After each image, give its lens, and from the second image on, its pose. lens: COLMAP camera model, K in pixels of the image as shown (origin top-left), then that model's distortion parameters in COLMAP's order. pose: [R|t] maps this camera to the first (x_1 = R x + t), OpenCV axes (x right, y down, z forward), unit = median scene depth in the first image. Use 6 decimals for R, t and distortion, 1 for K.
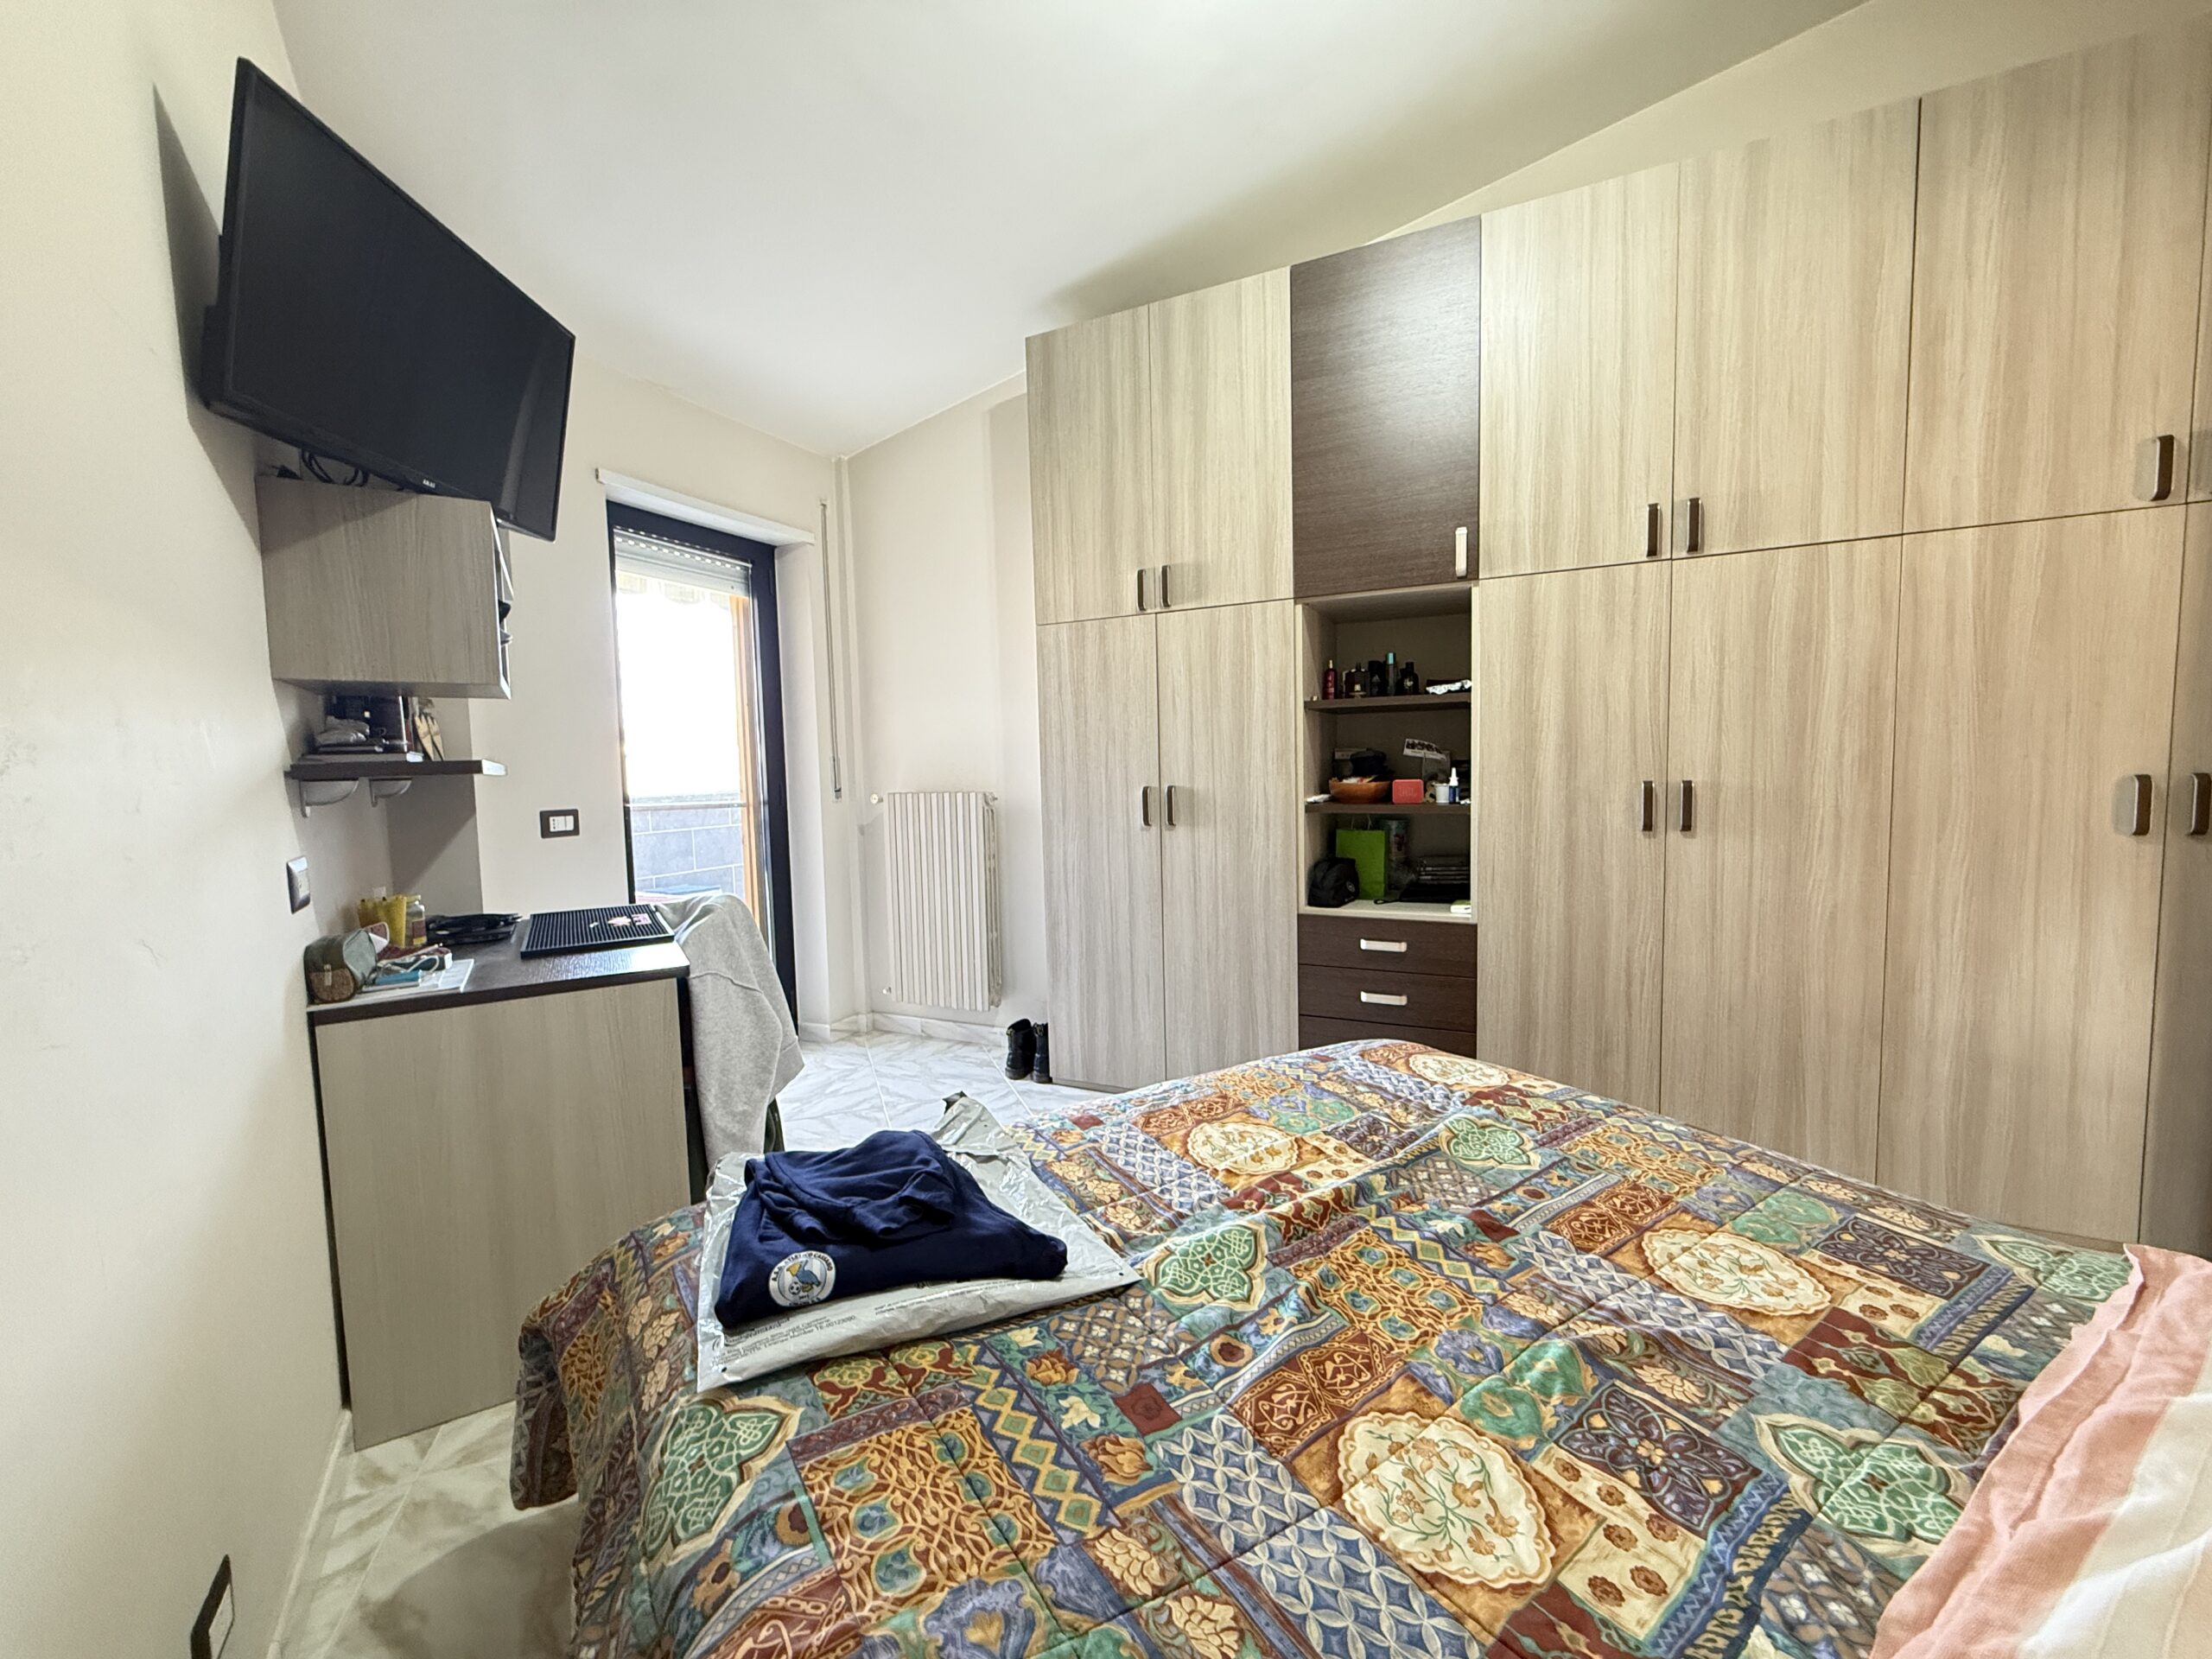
lens RADIAL K [[880.7, 0, 1100.6], [0, 880.7, 825.4], [0, 0, 1]] dist [-0.001316, 0.000541]
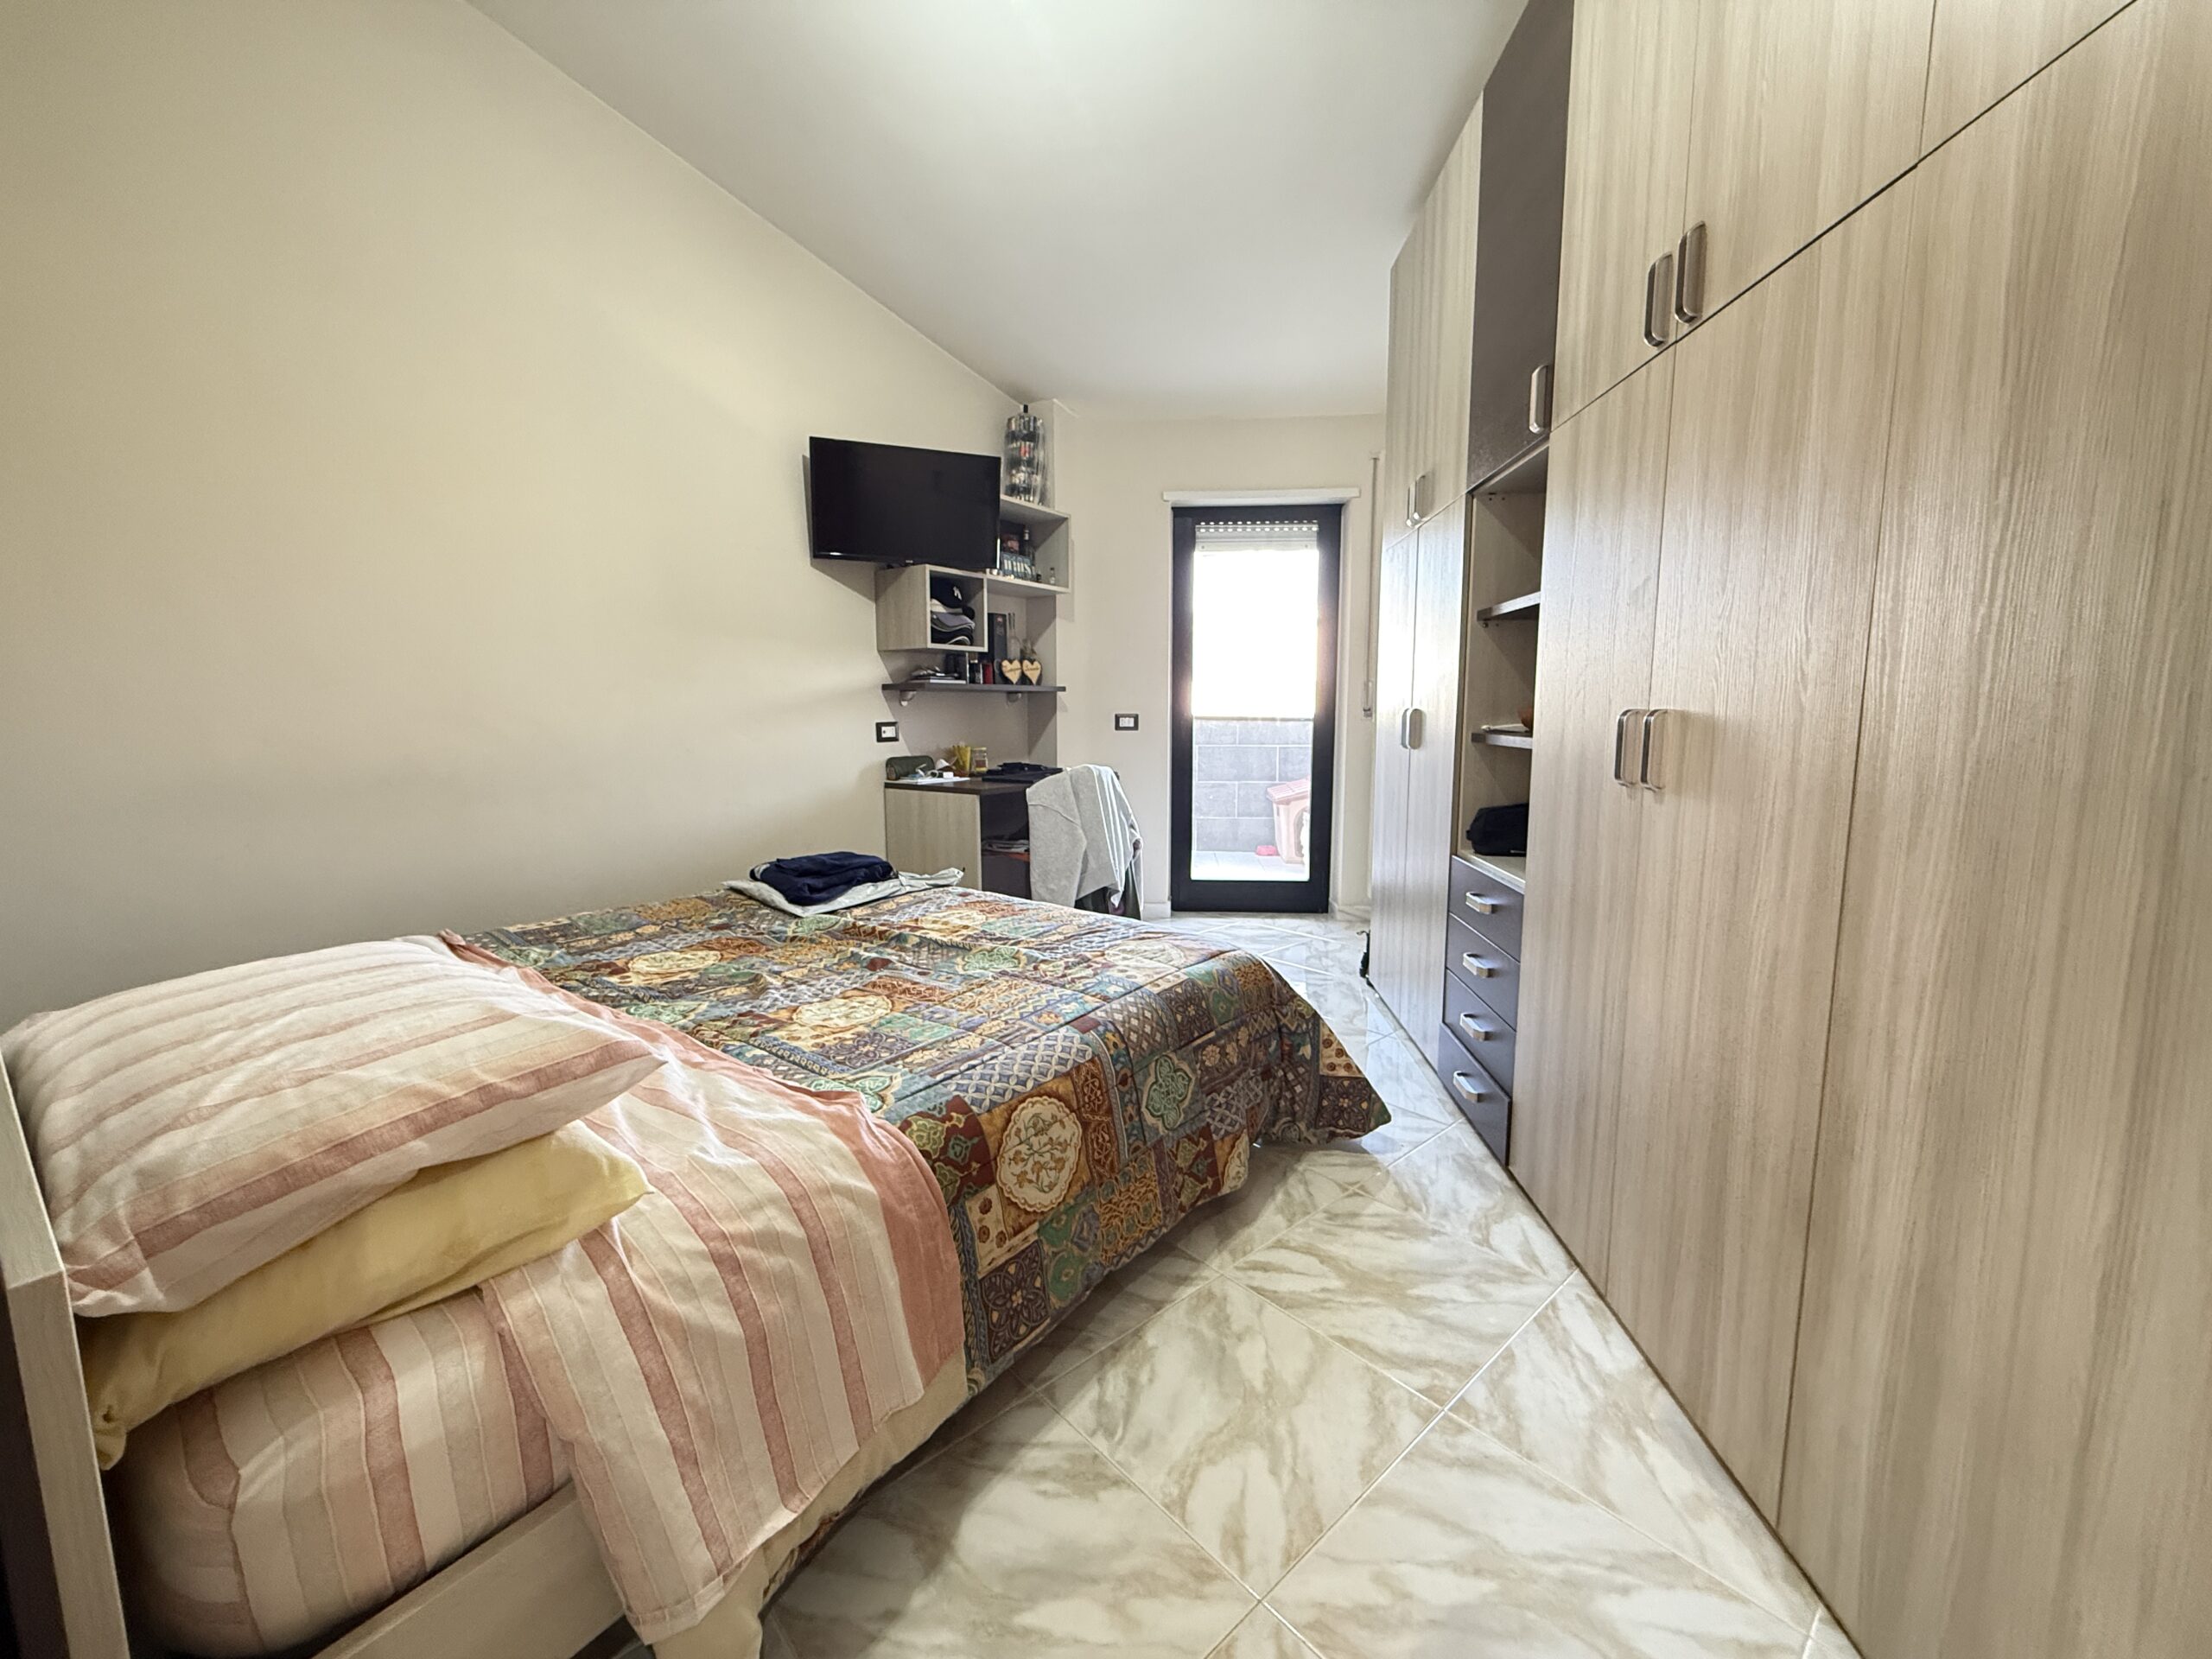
lens RADIAL K [[880.7, 0, 1101.4], [0, 880.7, 828.2], [0, 0, 1]] dist [-0.001316, 0.000541]
pose [[0.367464, 0.146290, -0.918460, 1.971711], [-0.069222, 0.989115, 0.129849, -0.036251], [0.927458, 0.015863, 0.373591, 0.735923]]
